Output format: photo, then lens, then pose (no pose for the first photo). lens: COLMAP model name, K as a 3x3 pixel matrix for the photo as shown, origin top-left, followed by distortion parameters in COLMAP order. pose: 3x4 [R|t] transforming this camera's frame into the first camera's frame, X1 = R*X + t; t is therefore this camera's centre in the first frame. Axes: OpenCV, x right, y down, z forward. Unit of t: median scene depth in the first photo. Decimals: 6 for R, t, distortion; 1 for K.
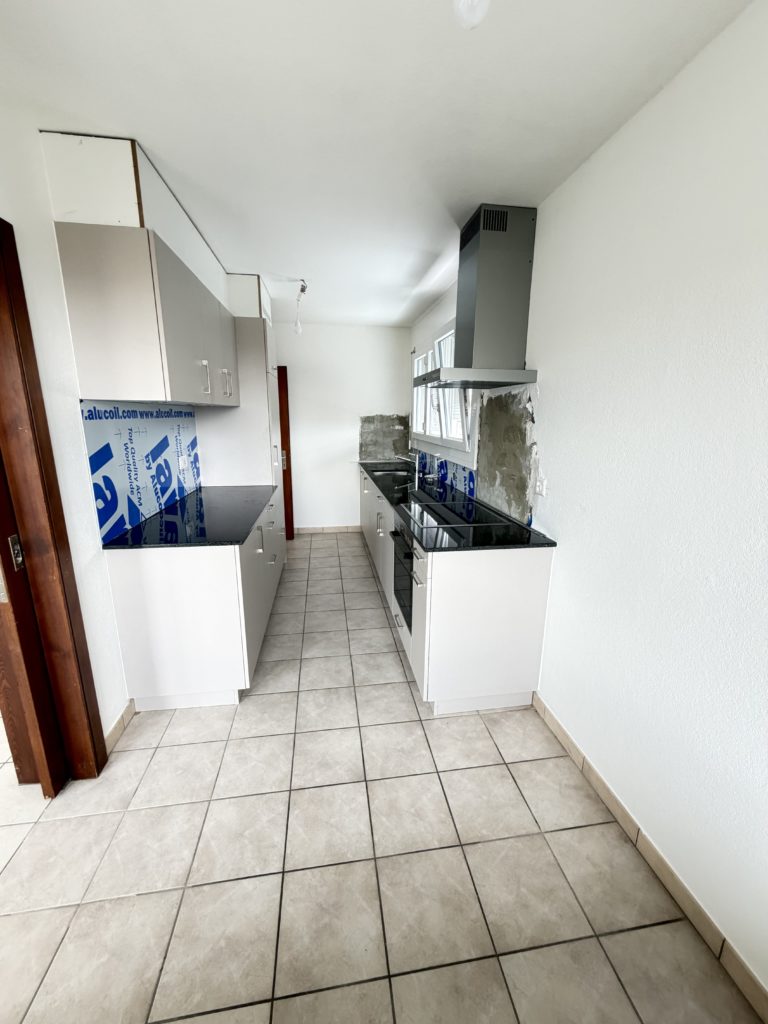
lens RADIAL K [[410.5, 0, 384.0], [0, 410.5, 510.0], [0, 0, 1]] dist [0.001860, 0.000179]
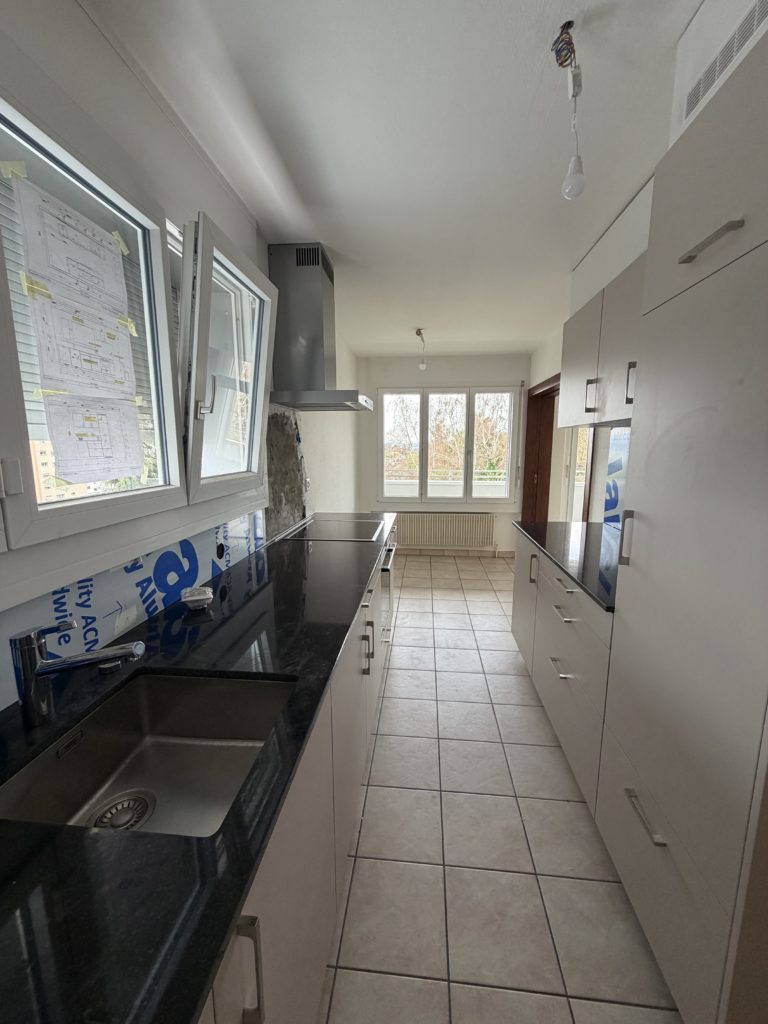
lens RADIAL K [[410.5, 0, 384.0], [0, 410.5, 510.0], [0, 0, 1]] dist [0.001860, 0.000179]
pose [[-0.969957, -0.048645, 0.238364, -0.252785], [0.047454, 0.923152, 0.381496, -0.561132], [-0.238604, 0.381346, -0.893109, 2.474524]]
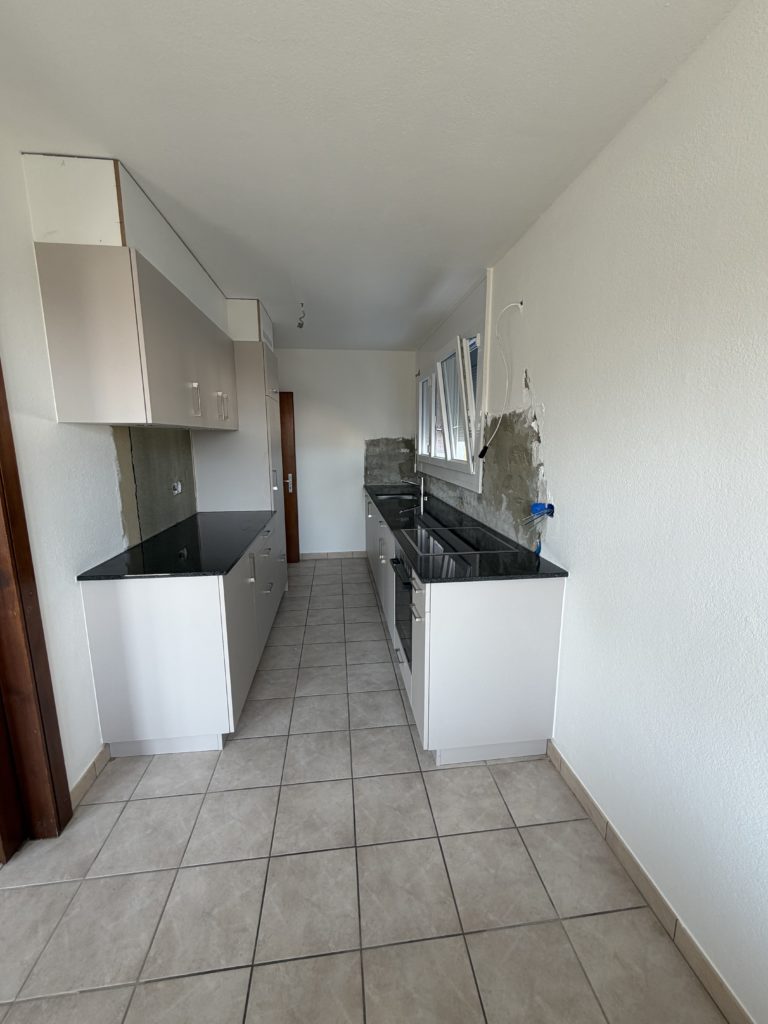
lens RADIAL K [[410.5, 0, 384.0], [0, 410.5, 510.0], [0, 0, 1]] dist [0.001860, 0.000179]
pose [[0.999521, -0.005742, -0.030404, 0.042803], [0.003983, 0.998331, -0.057613, -0.007710], [0.030684, 0.057464, 0.997876, 0.076240]]
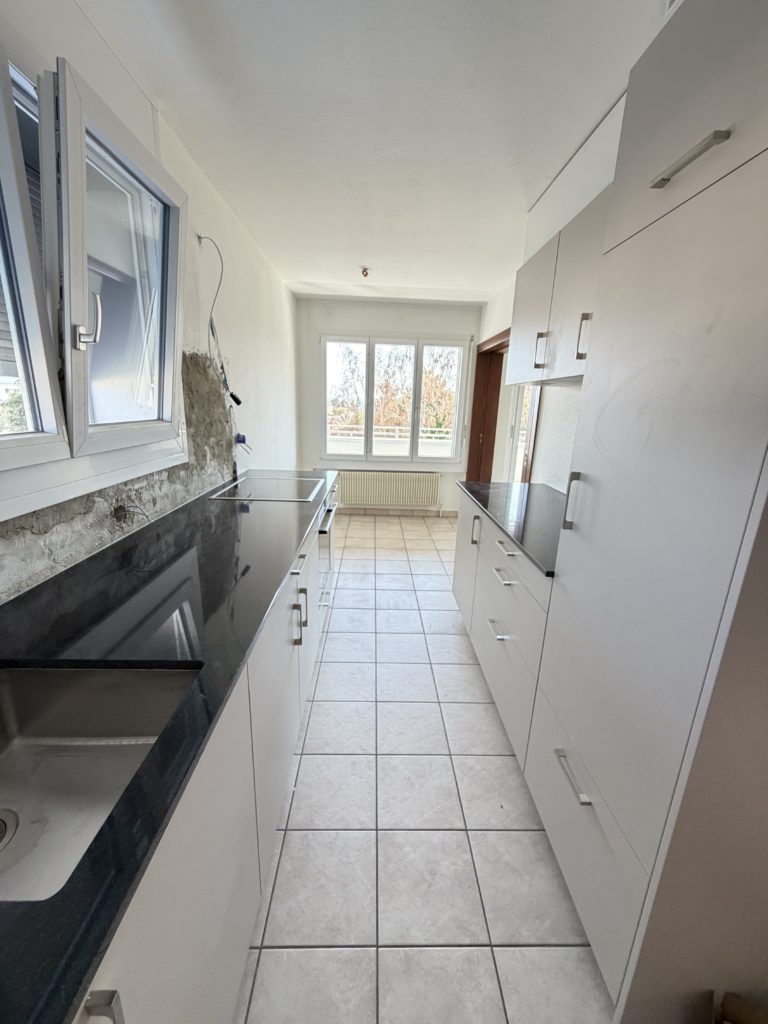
lens RADIAL K [[410.5, 0, 384.0], [0, 410.5, 510.0], [0, 0, 1]] dist [0.001860, 0.000179]
pose [[-0.991263, -0.075581, 0.108101, -0.261437], [-0.015240, 0.879687, 0.475309, -0.529646], [-0.131019, 0.469509, -0.873153, 2.396509]]
